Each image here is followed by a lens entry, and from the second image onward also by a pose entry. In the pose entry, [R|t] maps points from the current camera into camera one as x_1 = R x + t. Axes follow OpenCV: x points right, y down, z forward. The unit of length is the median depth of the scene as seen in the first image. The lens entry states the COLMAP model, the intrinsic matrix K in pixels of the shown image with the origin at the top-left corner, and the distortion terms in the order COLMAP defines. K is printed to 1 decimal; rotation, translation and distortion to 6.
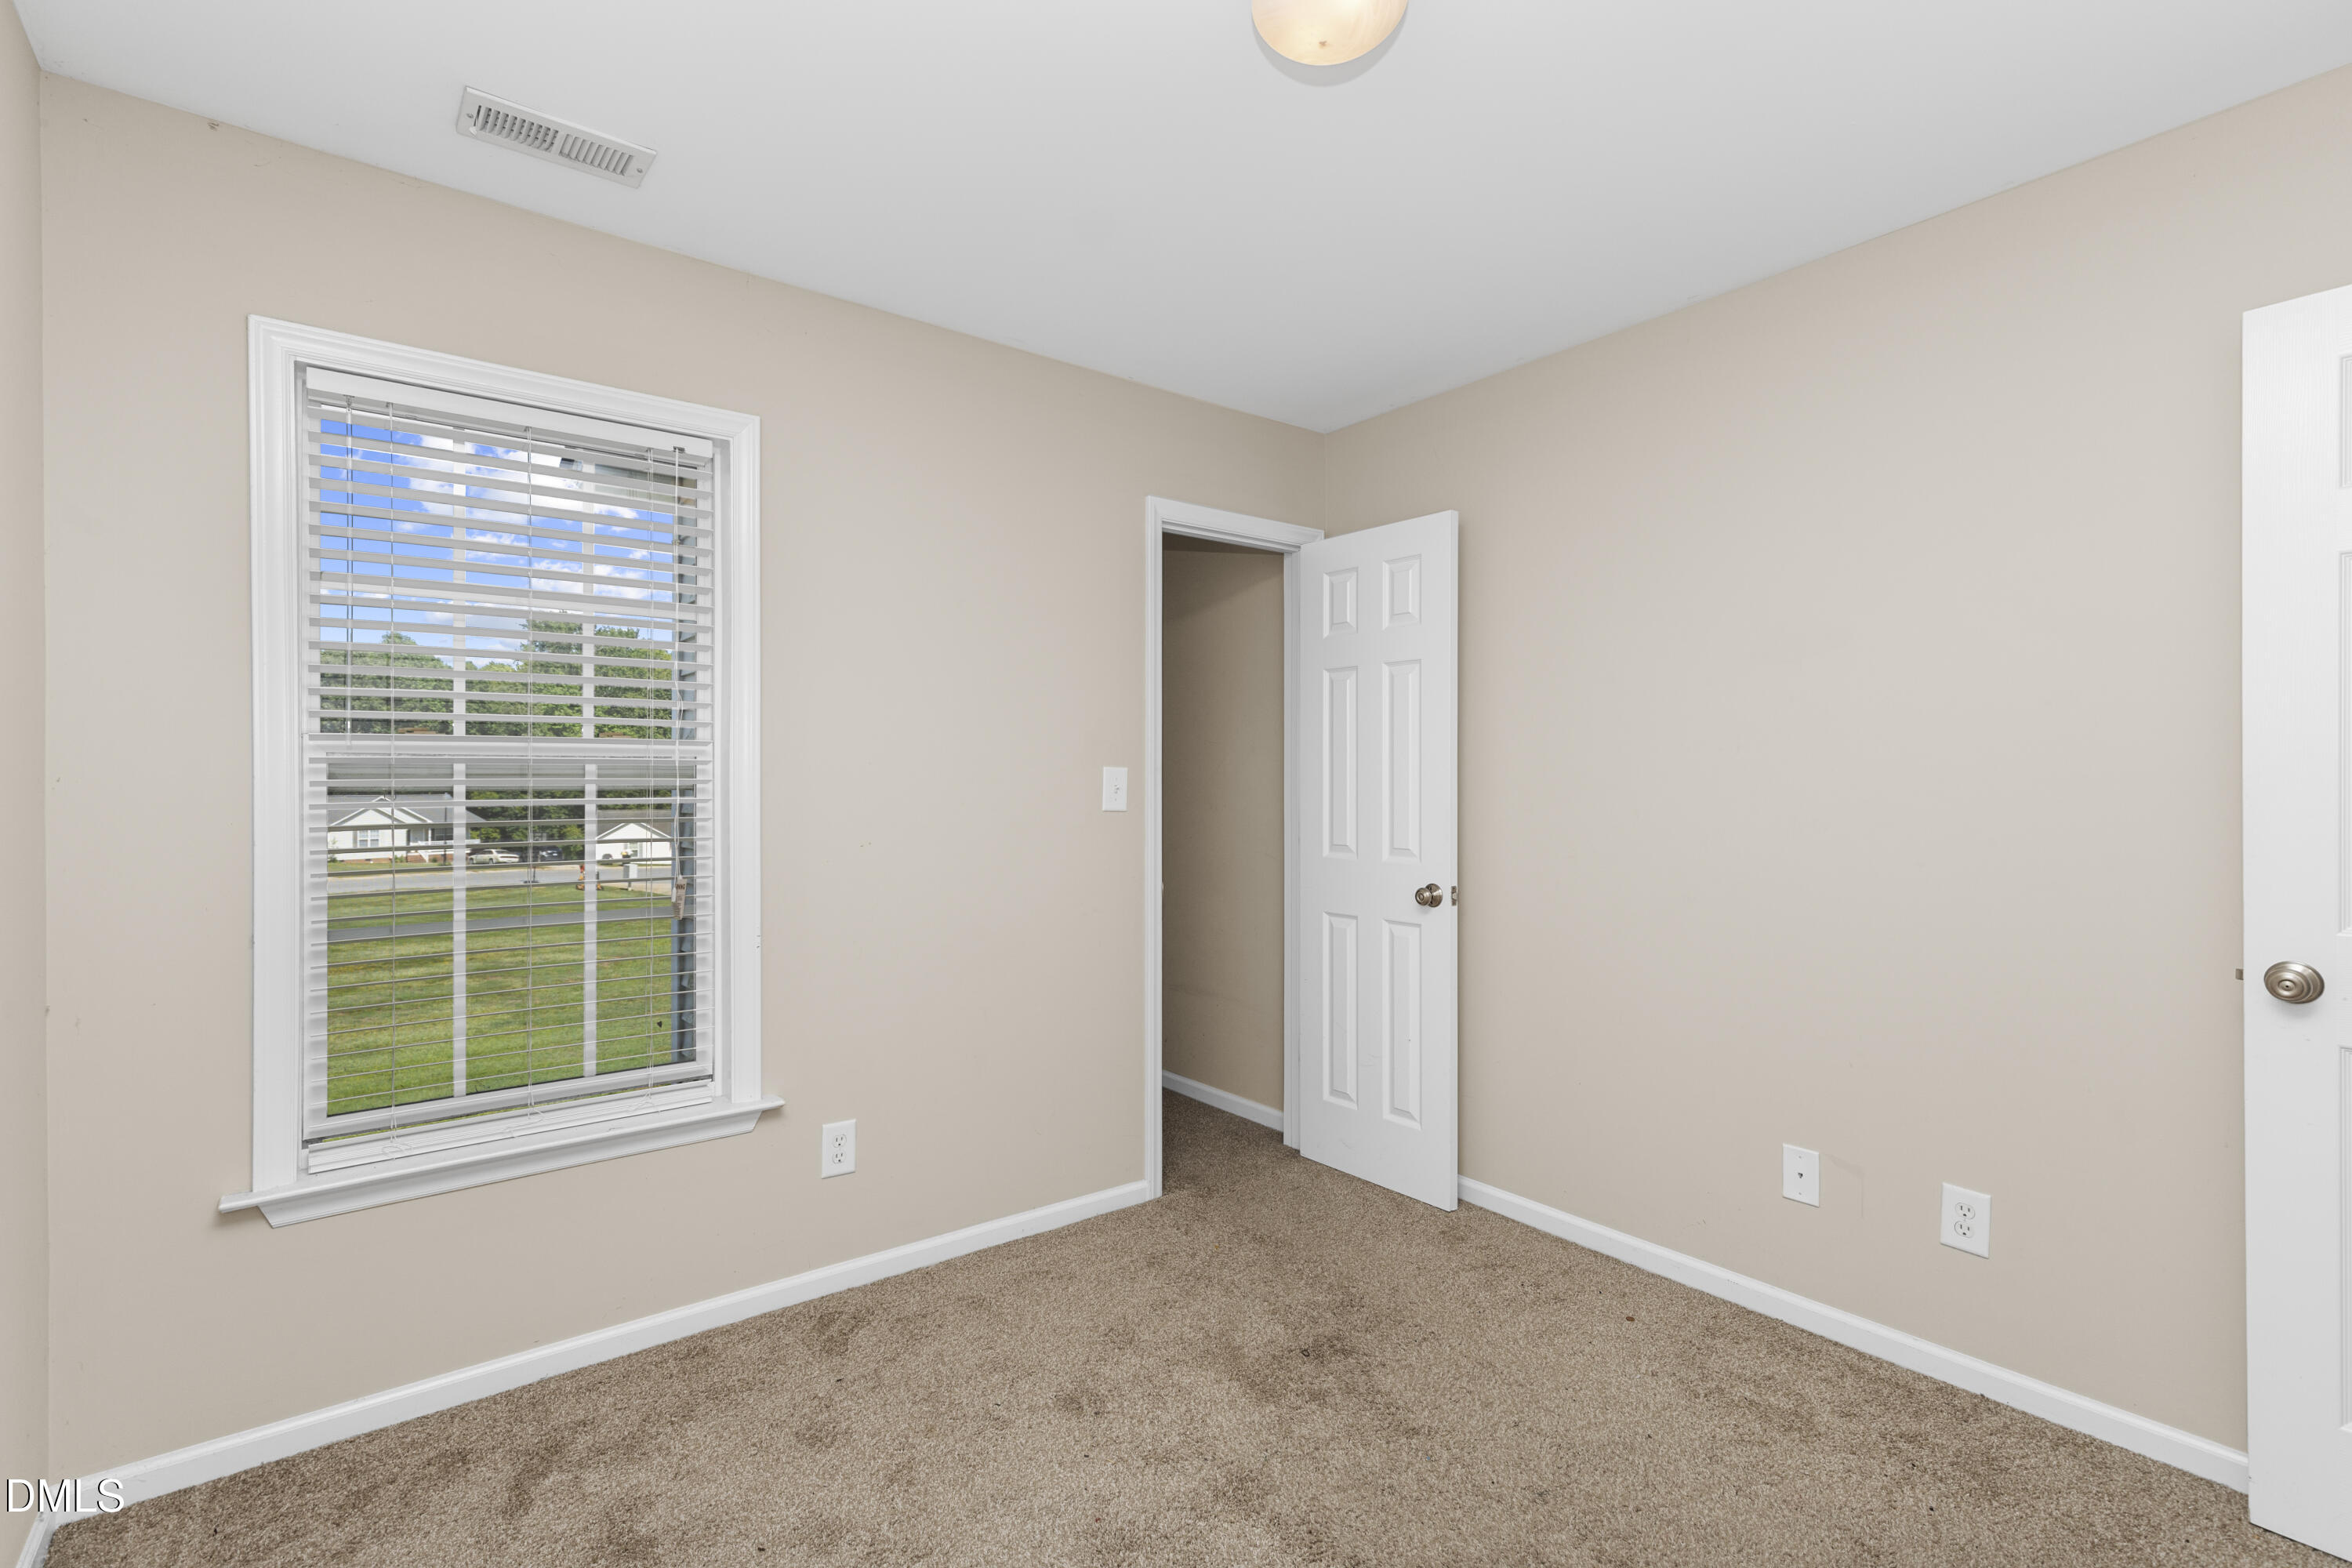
lens RADIAL K [[1074.8, 0, 1176.0], [0, 1074.8, 784.0], [0, 0, 1]] dist [0.015606, -0.000486]
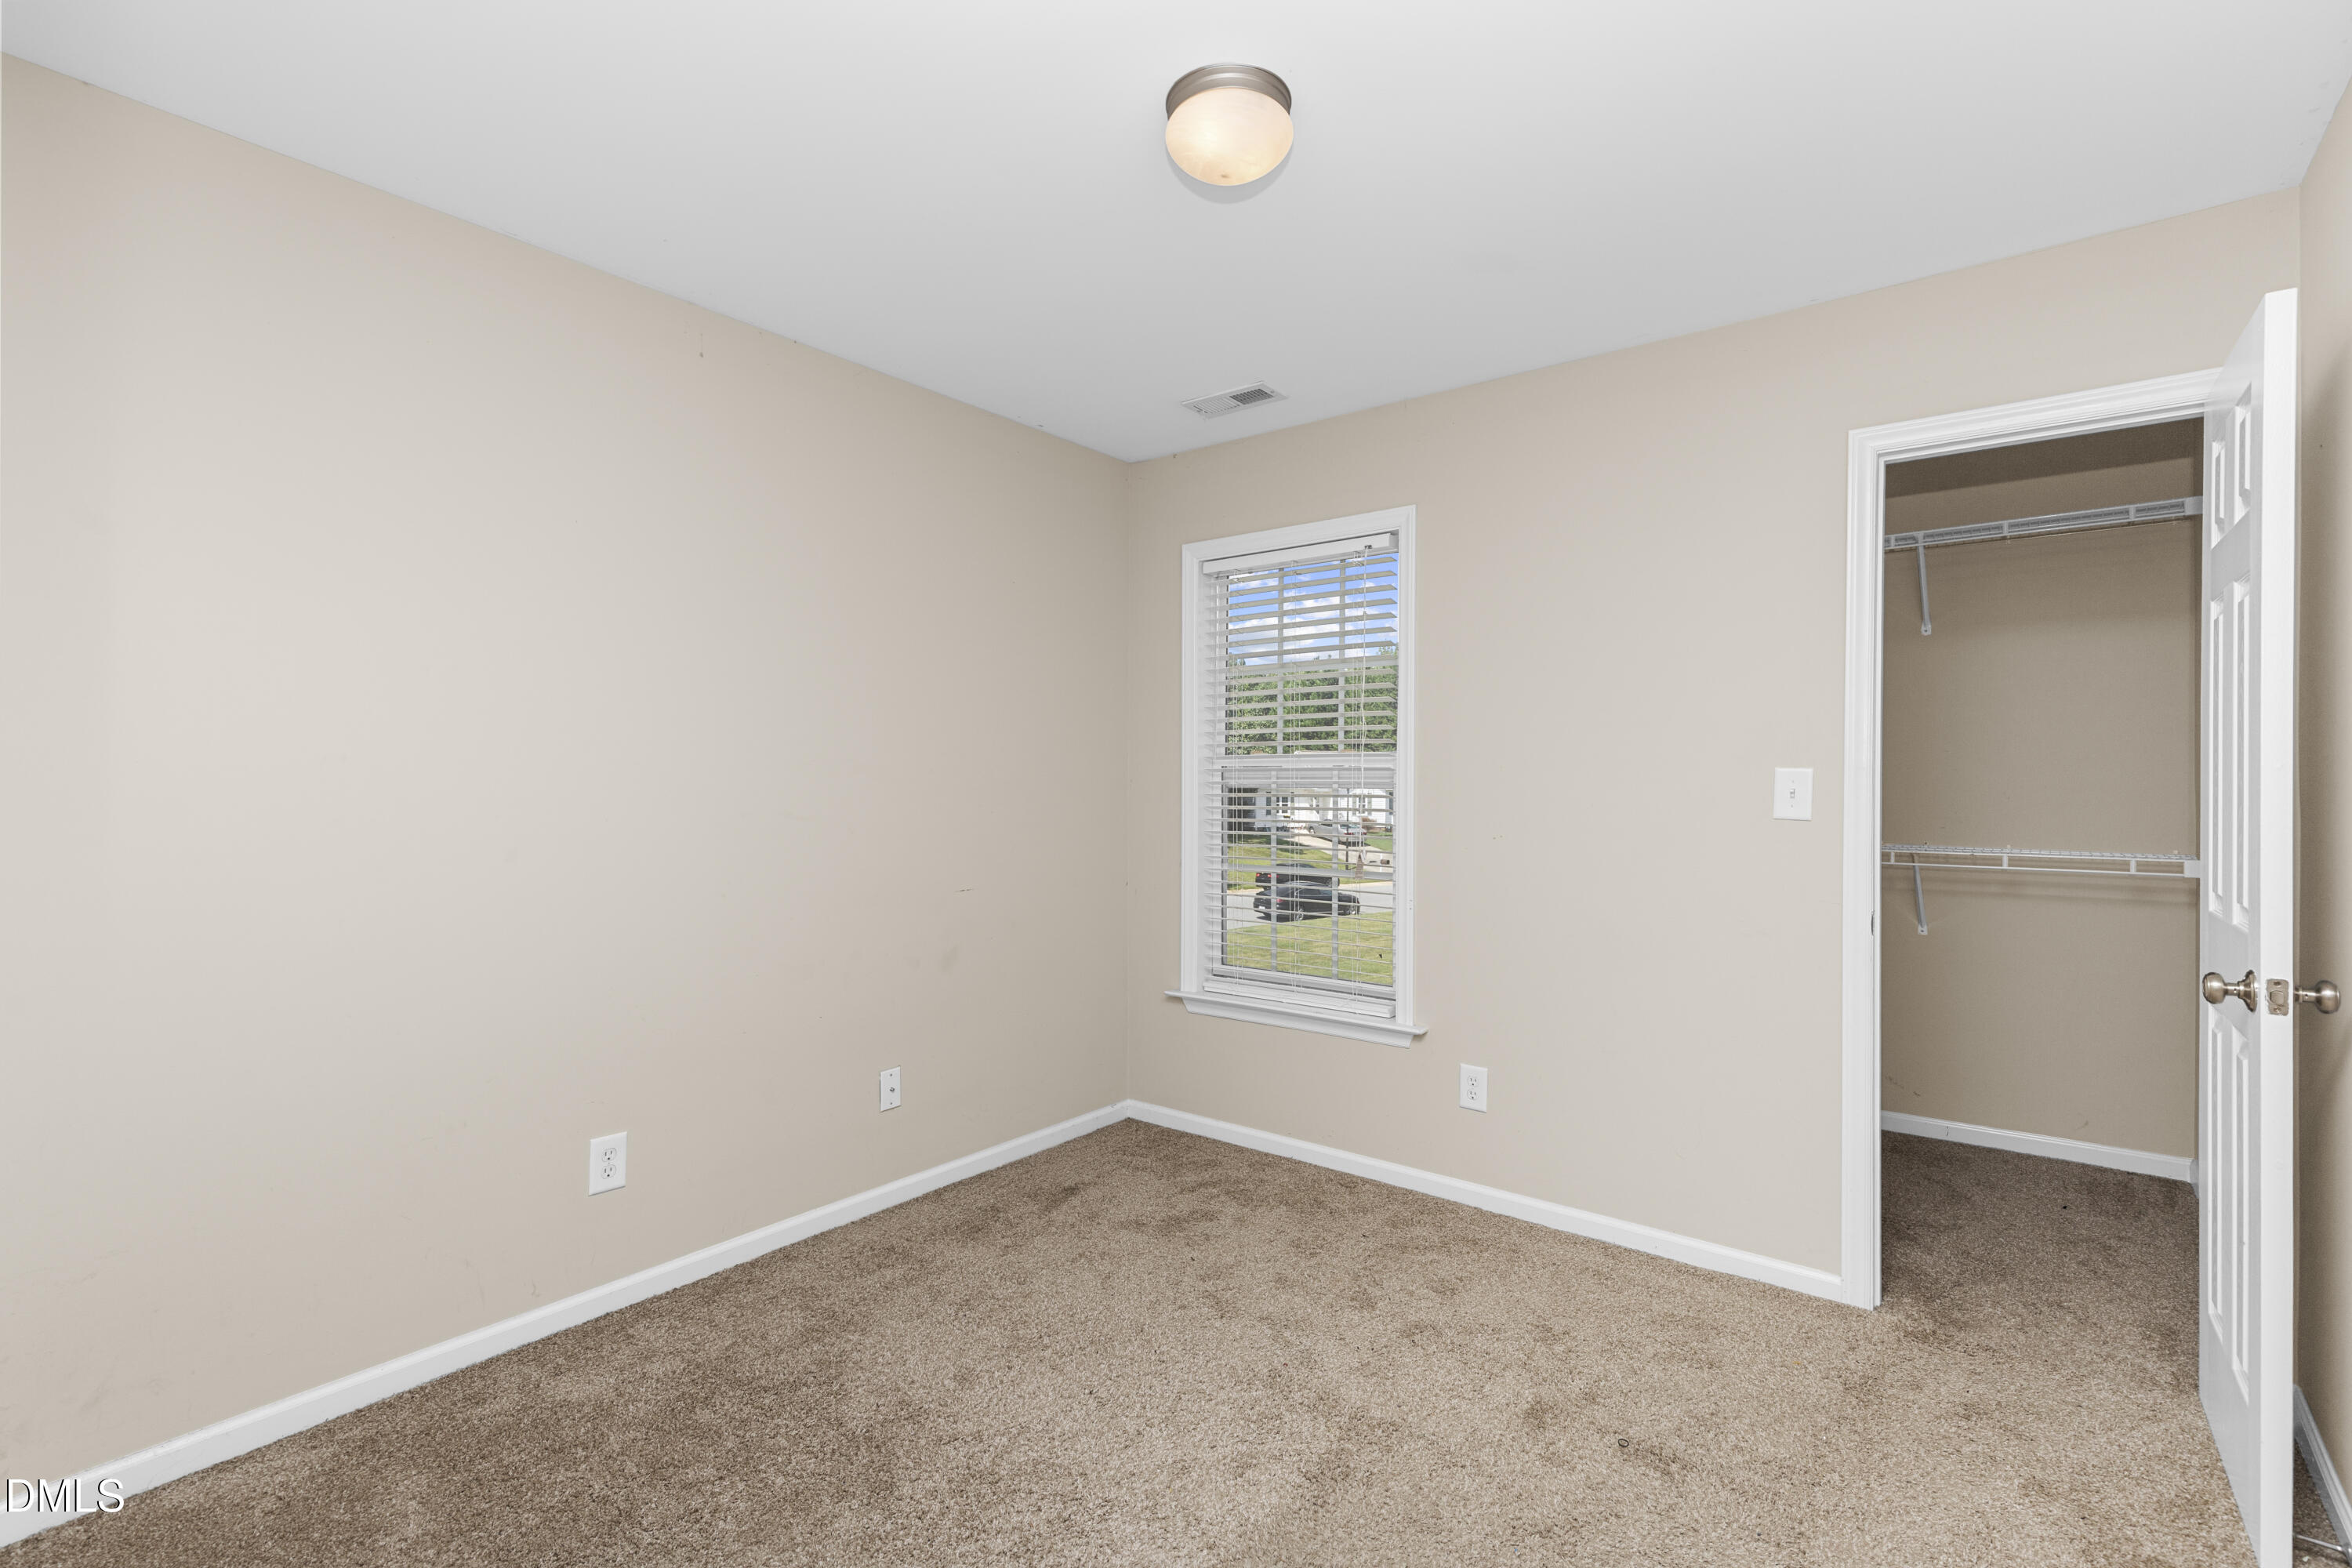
lens RADIAL K [[1054.9, 0, 1172.3], [0, 1054.9, 768.2], [0, 0, 1]] dist [0.002486, 0.000212]
pose [[0.255515, -0.010110, -0.966752, 0.776433], [-0.004550, 0.999922, -0.011660, -0.003268], [0.966794, 0.007378, 0.255449, 0.388431]]
